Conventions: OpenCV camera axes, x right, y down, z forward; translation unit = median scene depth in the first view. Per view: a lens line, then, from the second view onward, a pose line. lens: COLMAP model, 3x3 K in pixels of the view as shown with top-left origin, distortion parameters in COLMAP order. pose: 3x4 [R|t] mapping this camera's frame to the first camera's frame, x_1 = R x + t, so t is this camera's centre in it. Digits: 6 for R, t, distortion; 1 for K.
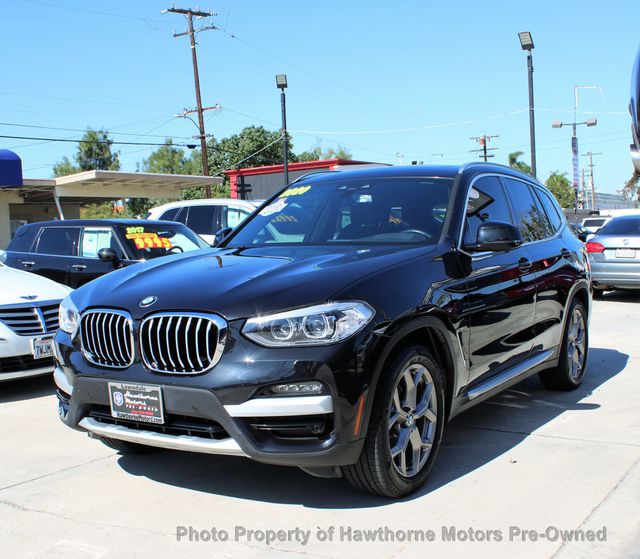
lens RADIAL K [[826.8, 0, 326.5], [0, 826.8, 286.3], [0, 0, 1]] dist [-0.108260, 0.000000]
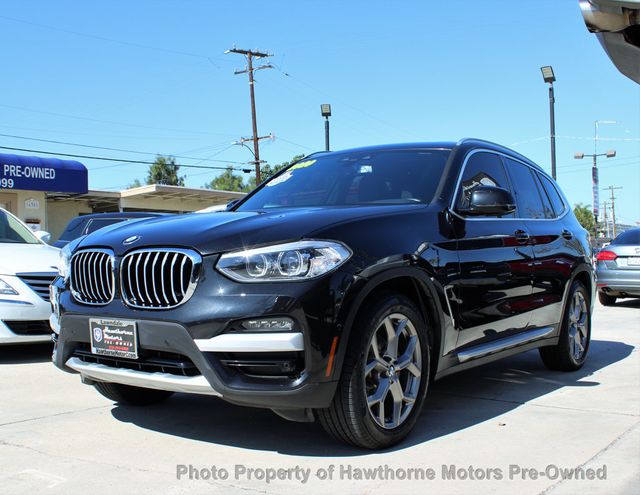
lens RADIAL K [[744.1, 0, 317.0], [0, 744.1, 245.8], [0, 0, 1]] dist [-0.103041, 0.000000]
pose [[0.997097, 0.023906, -0.072292, 0.064696], [-0.029517, 0.996550, -0.077564, 0.074399], [0.070189, 0.079473, 0.994363, 0.088456]]
